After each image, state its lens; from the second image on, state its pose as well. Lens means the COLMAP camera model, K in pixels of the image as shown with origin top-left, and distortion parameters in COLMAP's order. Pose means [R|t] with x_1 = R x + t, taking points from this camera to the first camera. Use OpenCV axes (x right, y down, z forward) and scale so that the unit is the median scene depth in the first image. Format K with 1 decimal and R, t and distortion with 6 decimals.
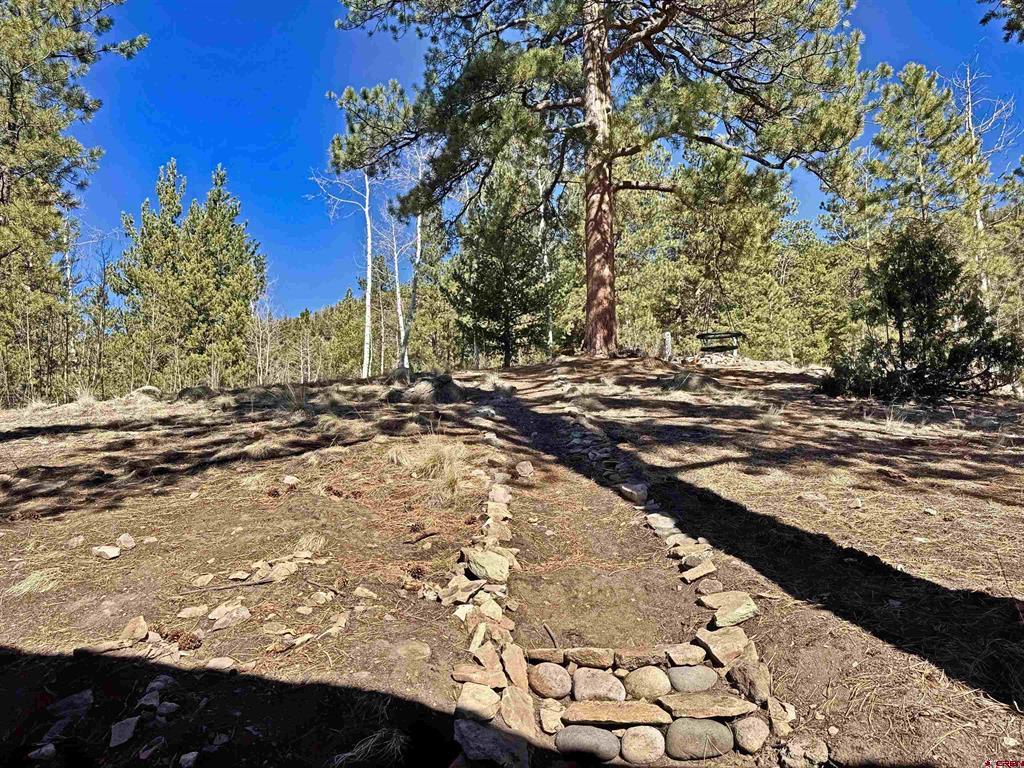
lens RADIAL K [[731.3, 0, 509.4], [0, 731.3, 387.1], [0, 0, 1]] dist [0.008581, -0.003493]
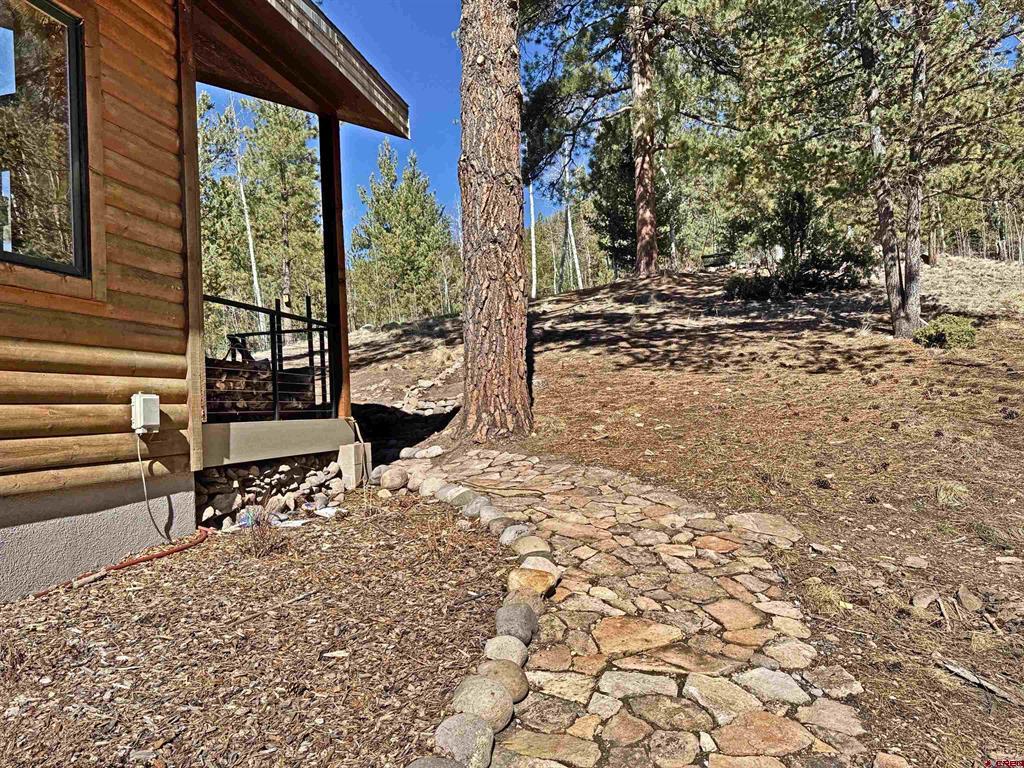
lens RADIAL K [[731.3, 0, 513.9], [0, 731.3, 384.2], [0, 0, 1]] dist [0.008581, -0.003493]
pose [[0.944413, -0.057406, -0.323710, 0.306412], [0.101131, 0.987621, 0.119904, -0.025463], [0.312820, -0.145976, 0.938528, -0.438239]]
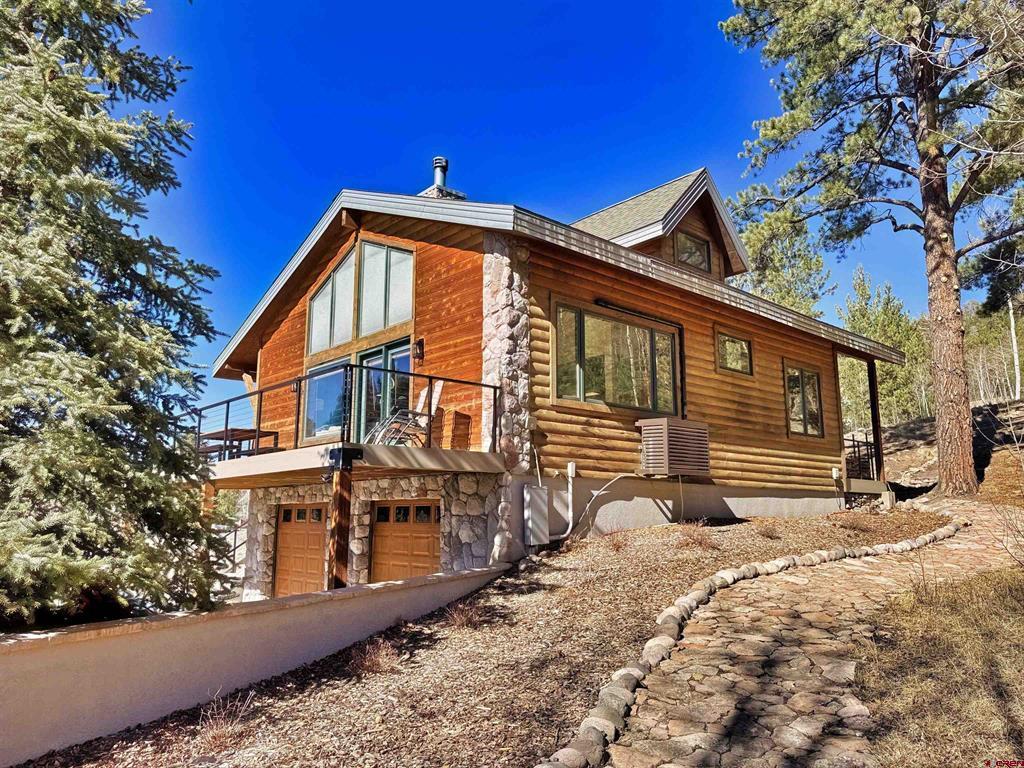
lens RADIAL K [[731.3, 0, 515.6], [0, 731.3, 386.8], [0, 0, 1]] dist [0.008581, -0.003493]
pose [[0.598043, -0.137954, -0.789502, 0.580337], [0.134530, 0.988377, -0.070799, -0.088930], [0.790093, -0.063871, 0.609651, -1.056965]]
